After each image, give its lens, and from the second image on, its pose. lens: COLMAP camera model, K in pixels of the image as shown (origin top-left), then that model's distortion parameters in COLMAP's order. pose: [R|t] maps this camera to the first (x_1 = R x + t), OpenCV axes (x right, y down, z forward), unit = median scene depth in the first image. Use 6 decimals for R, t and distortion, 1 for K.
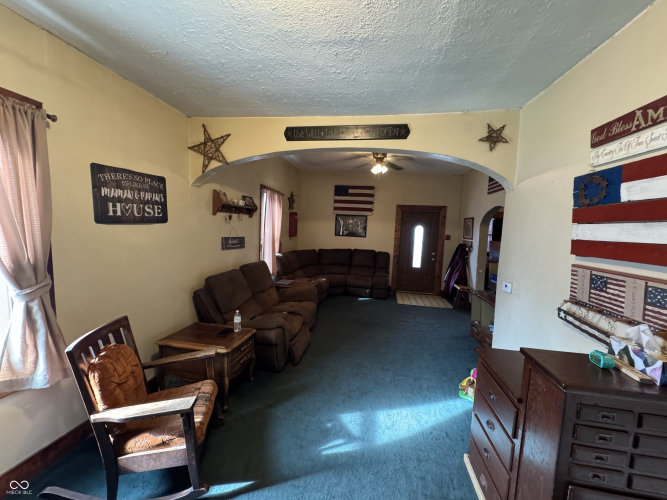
lens RADIAL K [[265.4, 0, 328.0], [0, 265.4, 250.6], [0, 0, 1]] dist [-0.002003, 0.000879]
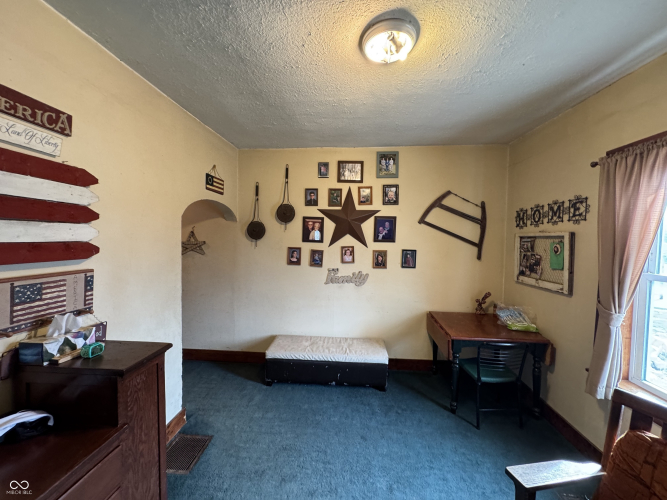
lens RADIAL K [[265.4, 0, 331.2], [0, 265.4, 251.7], [0, 0, 1]] dist [-0.002003, 0.000879]
pose [[-0.993005, -0.051849, -0.106076, 0.038658], [-0.065553, 0.989333, 0.130090, -0.036077], [0.098199, 0.136134, -0.985812, 0.392008]]
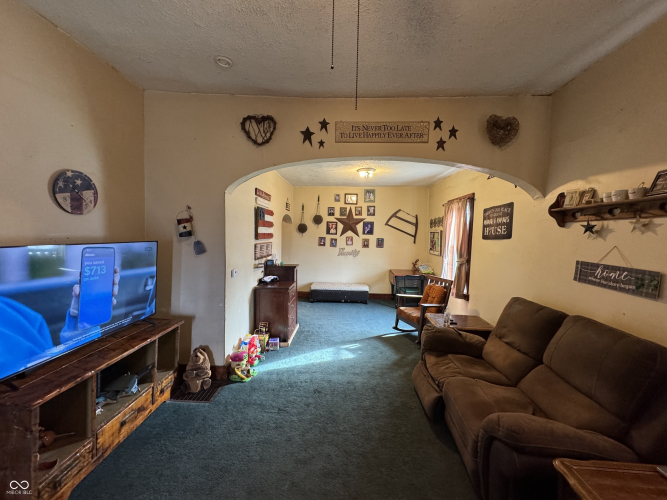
lens RADIAL K [[265.4, 0, 333.4], [0, 265.4, 247.8], [0, 0, 1]] dist [-0.002003, 0.000879]
pose [[-0.989037, -0.054601, -0.137199, 0.155577], [-0.073064, 0.988370, 0.133362, -0.071889], [0.128322, 0.141925, -0.981525, 0.903523]]
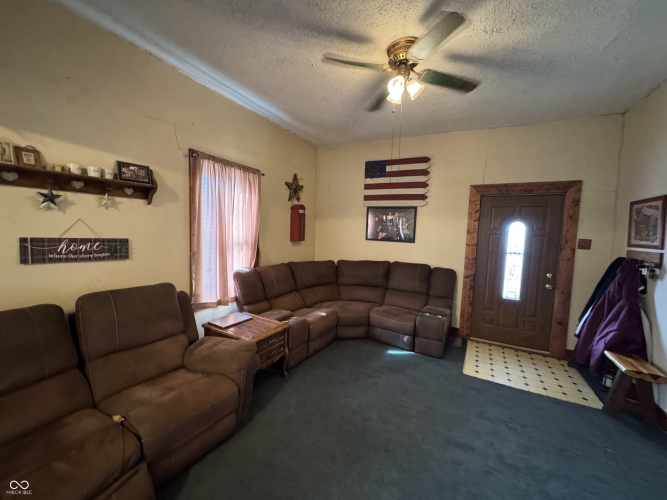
lens RADIAL K [[265.4, 0, 330.0], [0, 265.4, 250.2], [0, 0, 1]] dist [-0.002003, 0.000879]
pose [[0.950334, 0.016123, -0.310815, 0.169157], [-0.023828, 0.999495, -0.021008, -0.018088], [0.310320, 0.027370, 0.950238, 0.418753]]
